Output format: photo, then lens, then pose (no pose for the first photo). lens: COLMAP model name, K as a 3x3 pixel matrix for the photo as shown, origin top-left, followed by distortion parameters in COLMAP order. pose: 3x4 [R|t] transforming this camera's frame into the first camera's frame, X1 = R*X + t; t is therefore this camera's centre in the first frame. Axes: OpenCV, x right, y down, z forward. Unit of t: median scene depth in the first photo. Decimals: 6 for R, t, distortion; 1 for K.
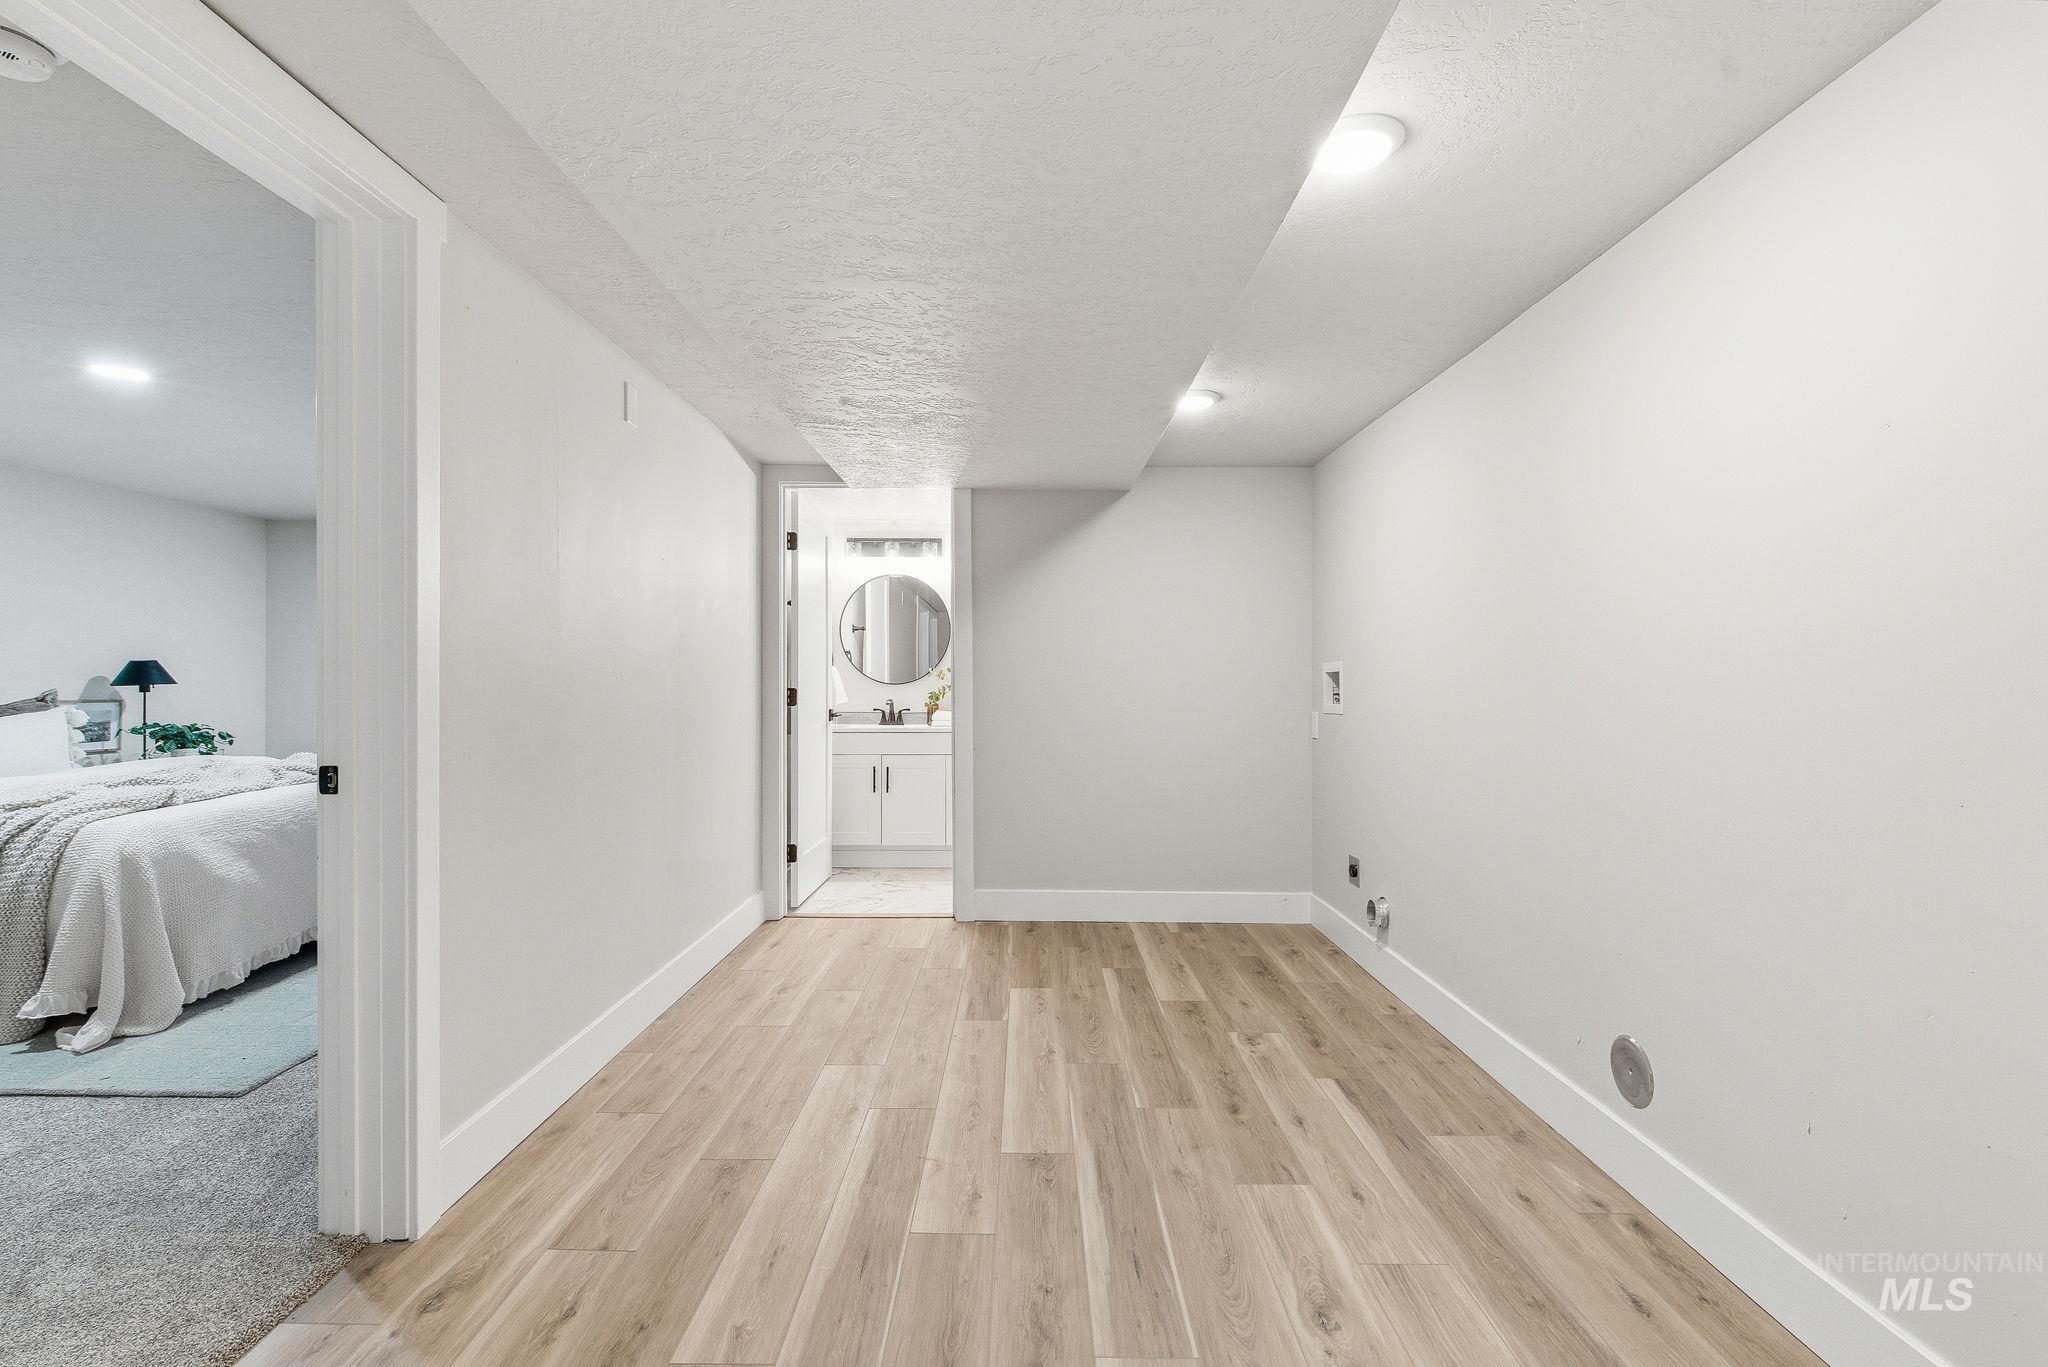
lens RADIAL K [[932.1, 0, 1018.0], [0, 932.1, 679.6], [0, 0, 1]] dist [0.000475, -0.001040]
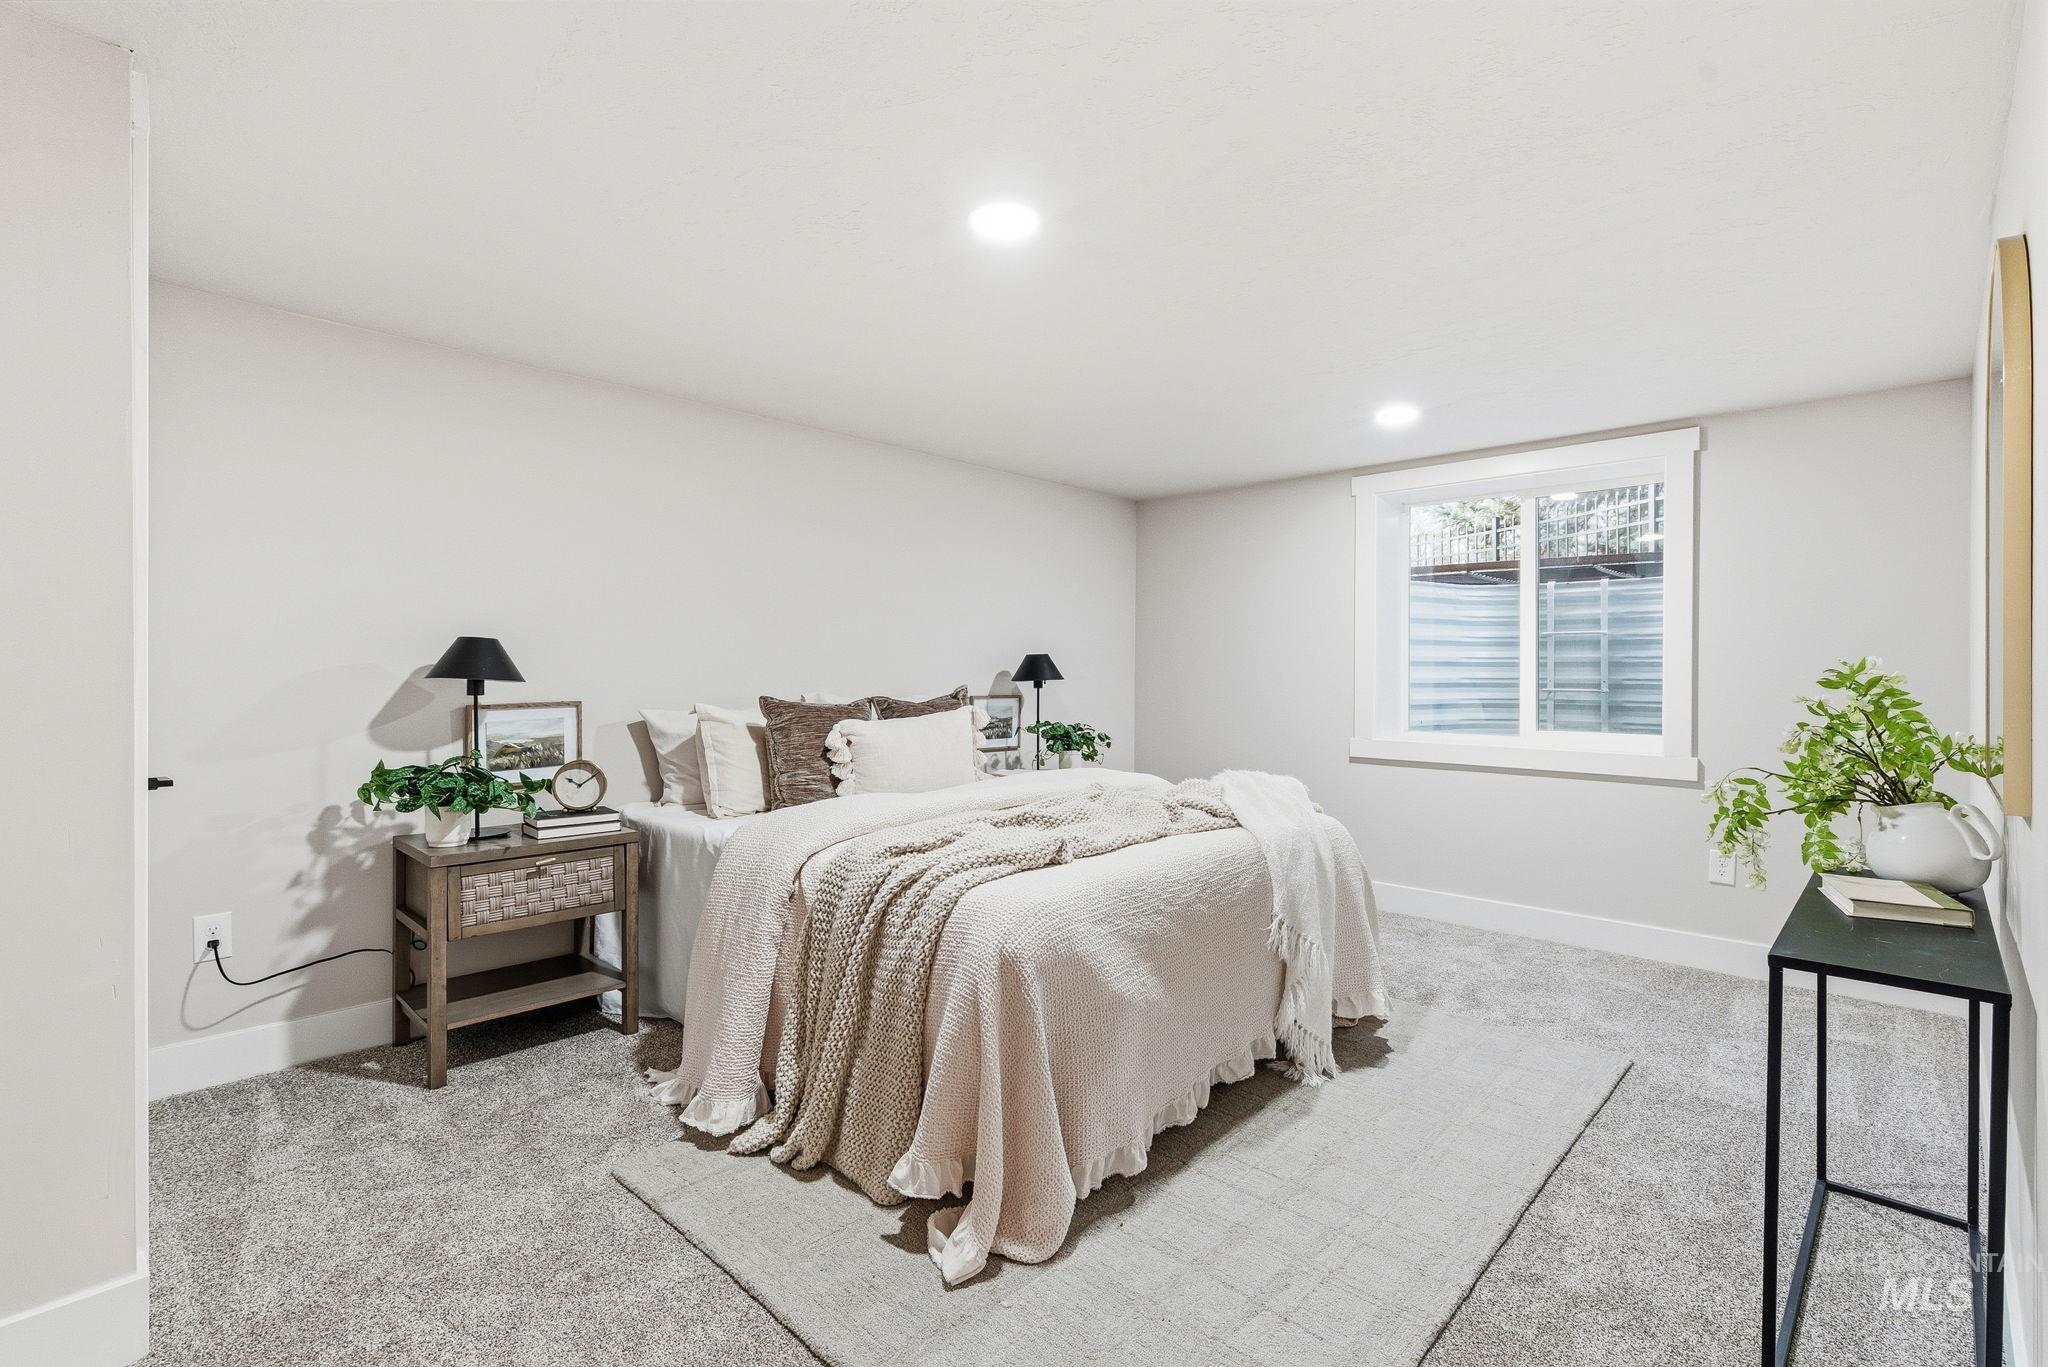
lens RADIAL K [[932.1, 0, 1018.0], [0, 932.1, 679.6], [0, 0, 1]] dist [0.000475, -0.001040]
pose [[0.710155, 0.006350, -0.704017, -0.450747], [-0.001184, 0.999969, 0.007825, -0.003410], [0.704045, -0.004723, 0.710140, 0.494346]]
